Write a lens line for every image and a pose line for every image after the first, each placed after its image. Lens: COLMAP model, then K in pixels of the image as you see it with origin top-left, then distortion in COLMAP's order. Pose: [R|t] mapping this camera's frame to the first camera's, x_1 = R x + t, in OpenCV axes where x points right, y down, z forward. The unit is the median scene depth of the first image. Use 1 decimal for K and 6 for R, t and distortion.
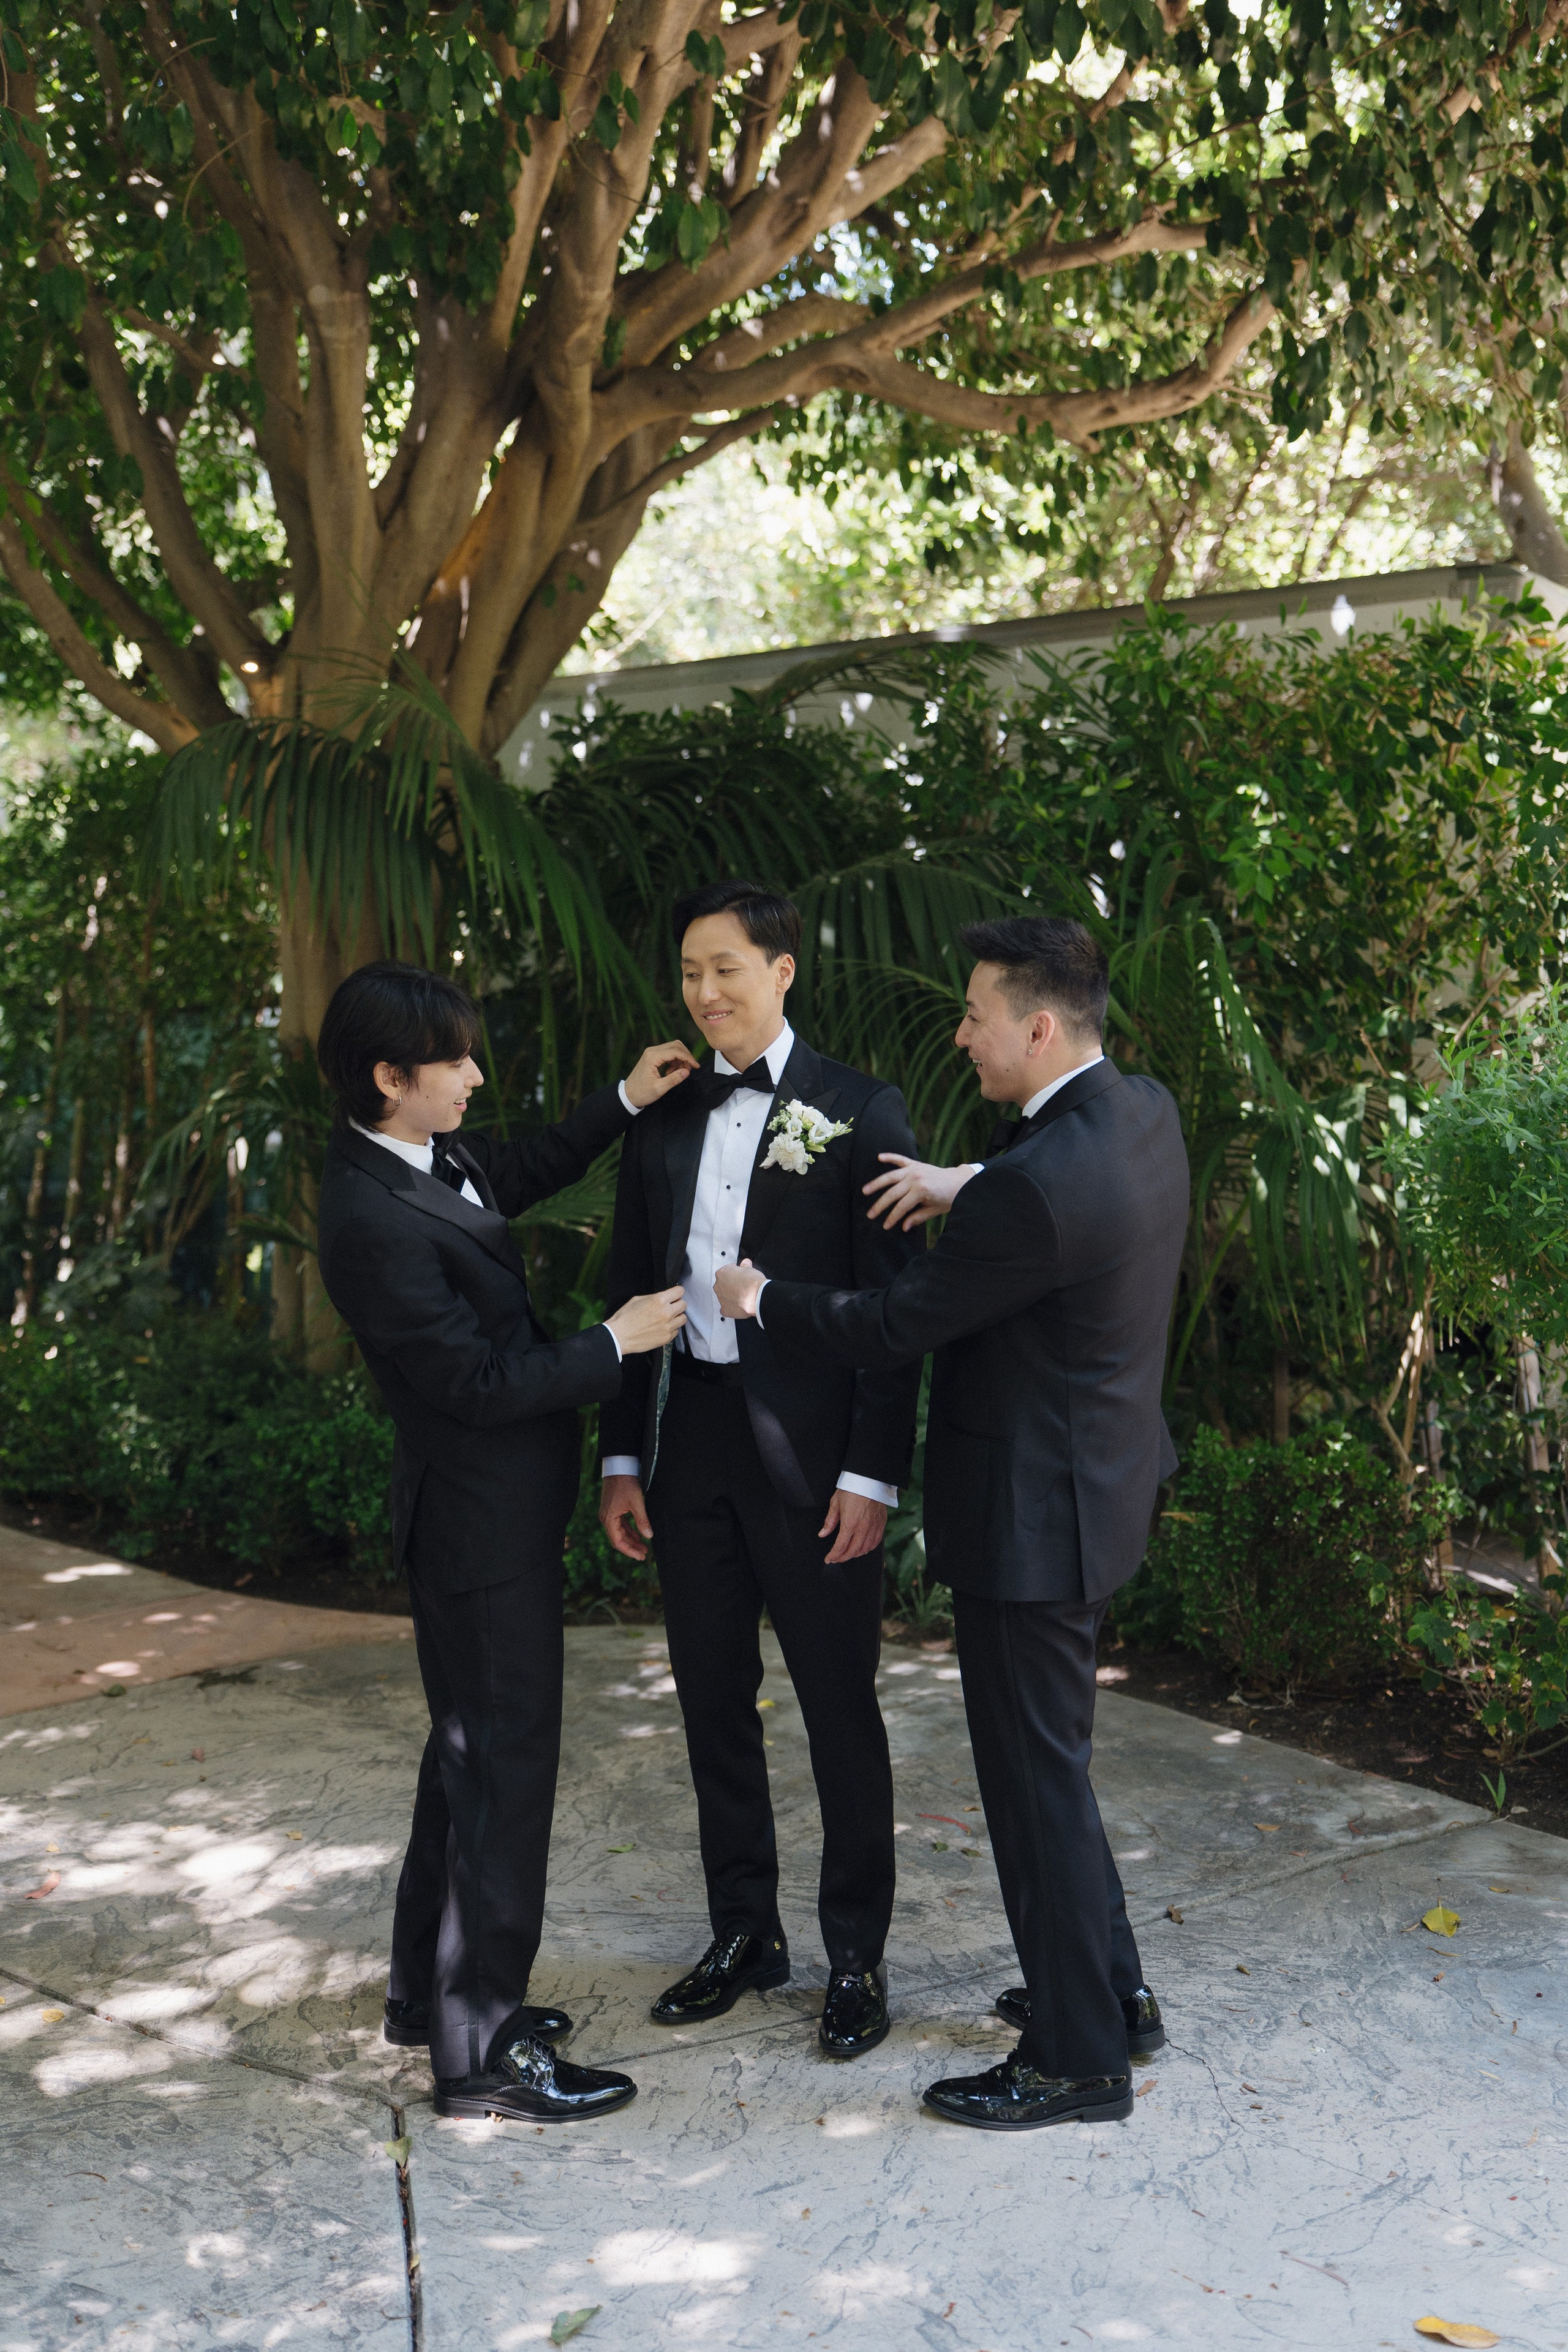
lens RADIAL K [[2488.8, 0, 822.5], [0, 2488.8, 1122.4], [0, 0, 1]] dist [0.075509, 0.000000]
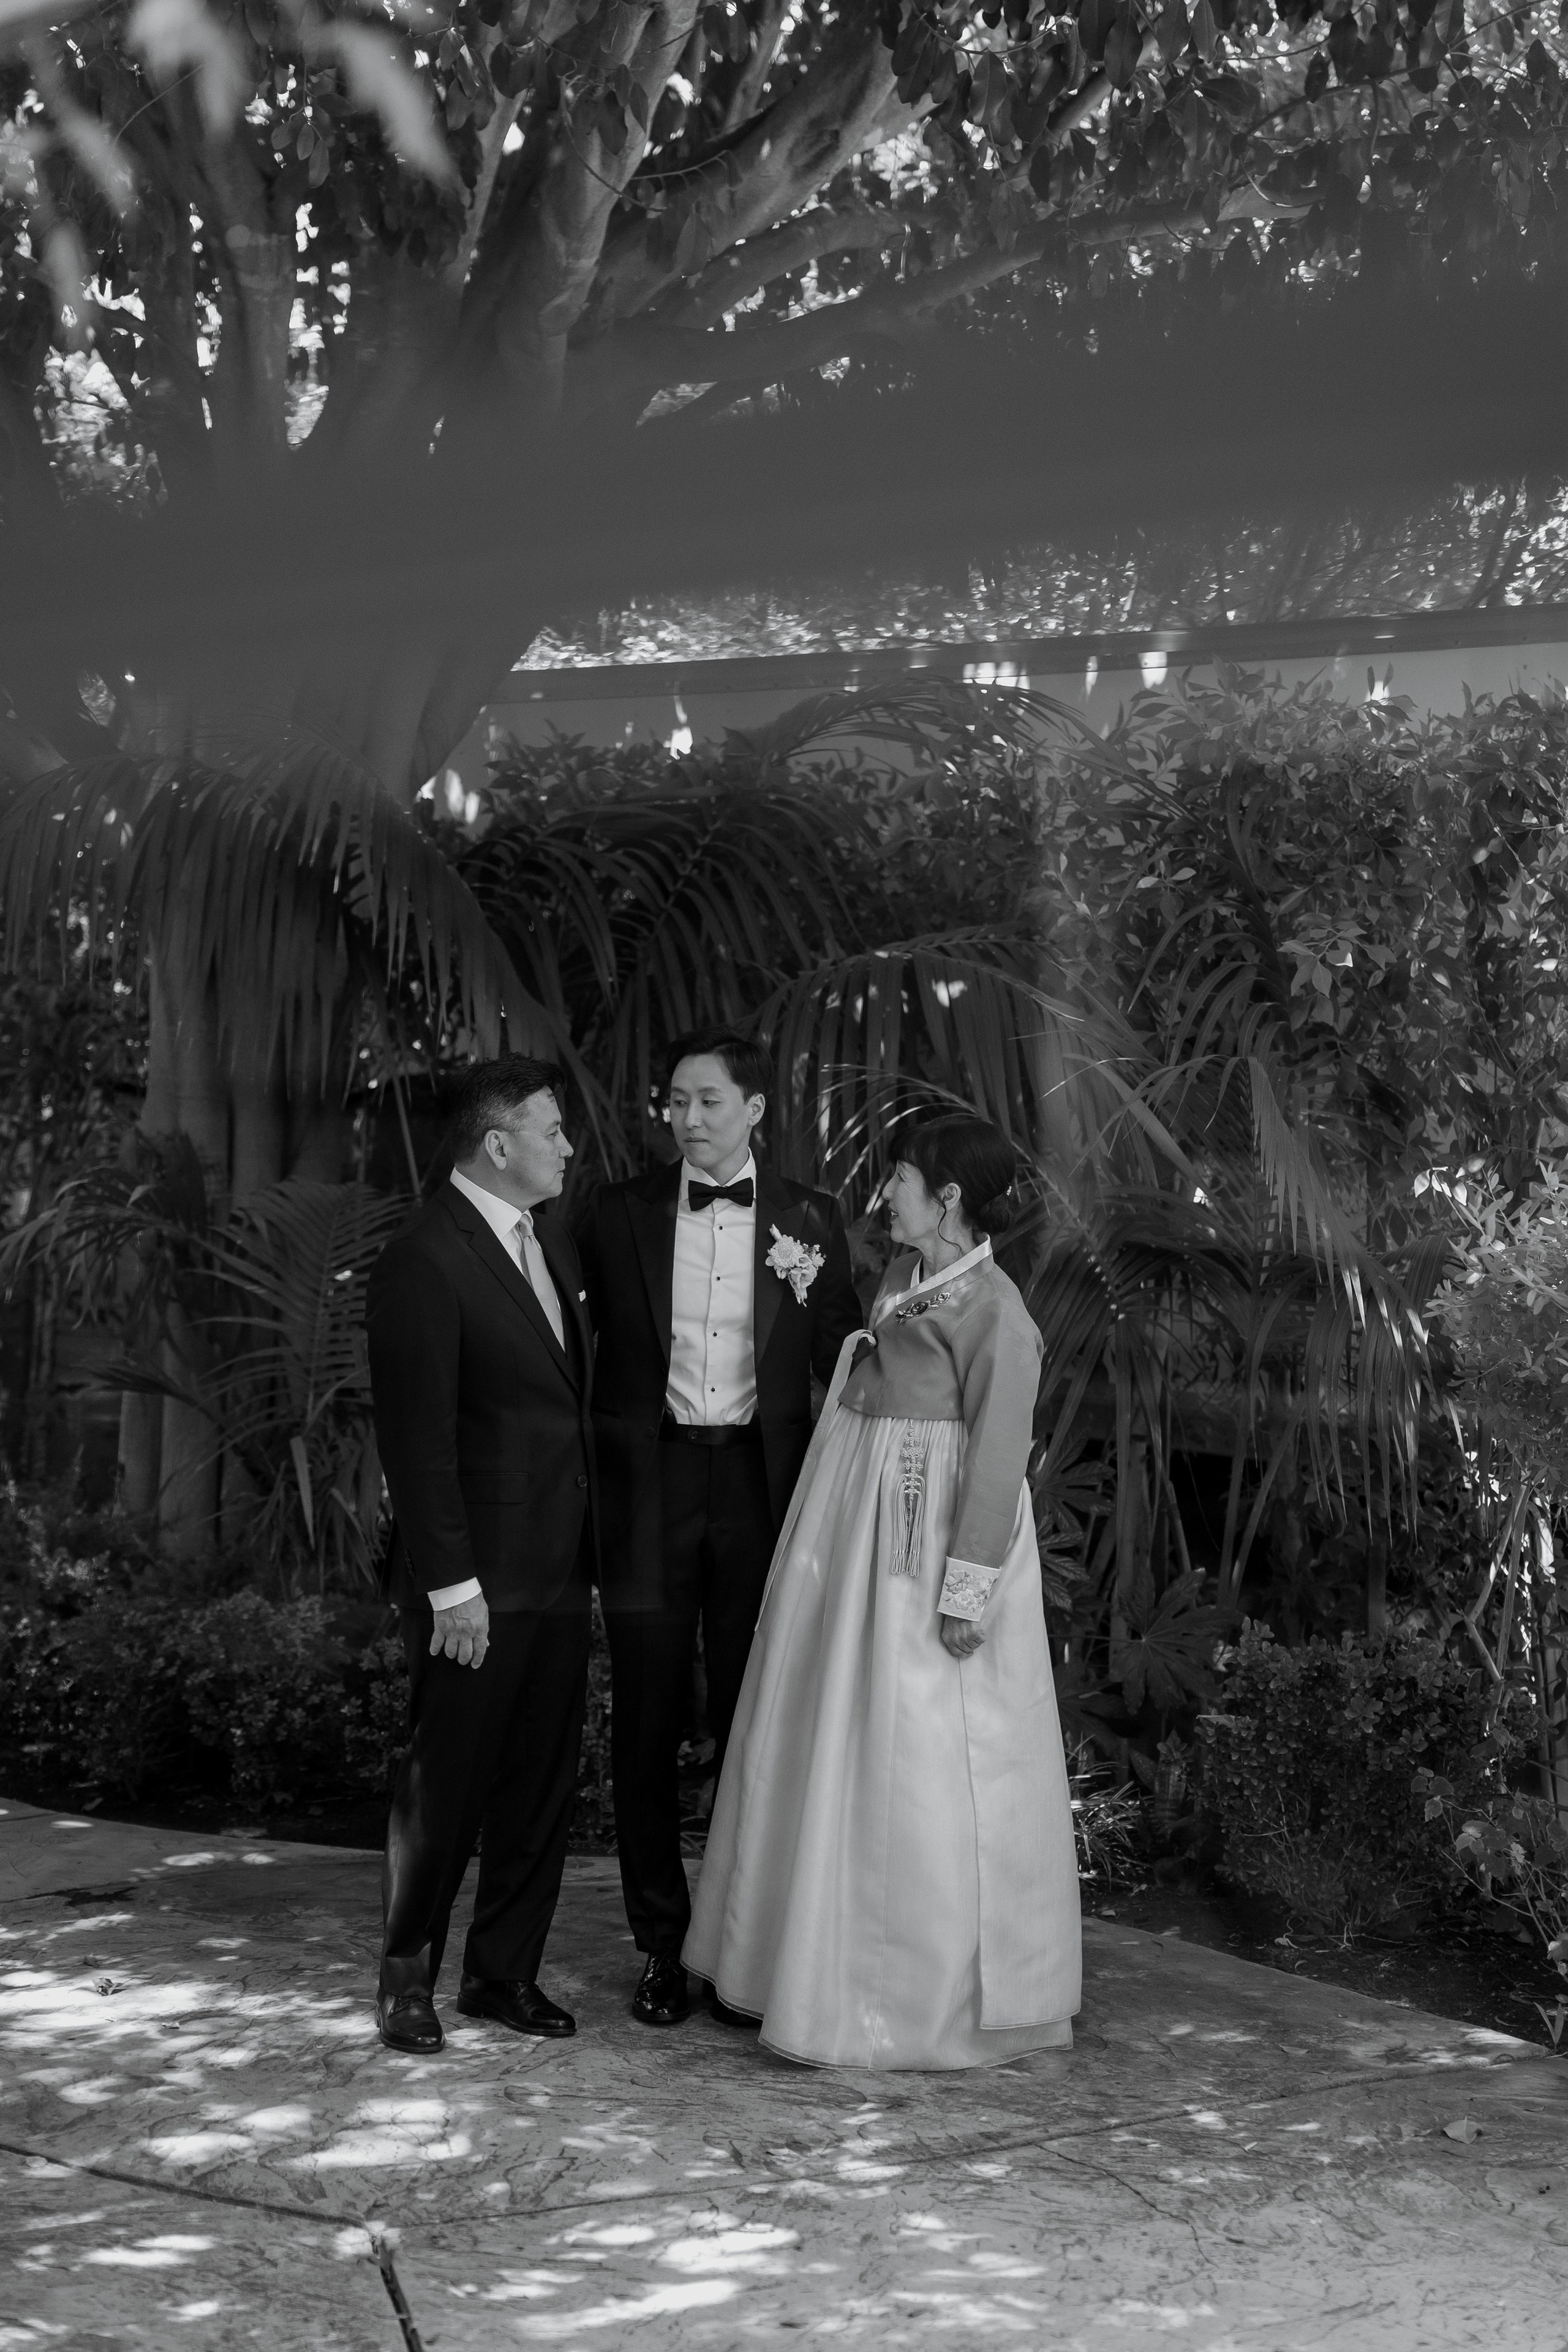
lens RADIAL K [[3849.7, 0, 768.1], [0, 3849.7, 1188.9], [0, 0, 1]] dist [0.193859, 0.000000]
pose [[0.999502, 0.028288, -0.014016, -0.002037], [-0.028587, 0.999357, -0.021625, 0.004779], [0.013395, 0.022015, 0.999668, -0.396890]]
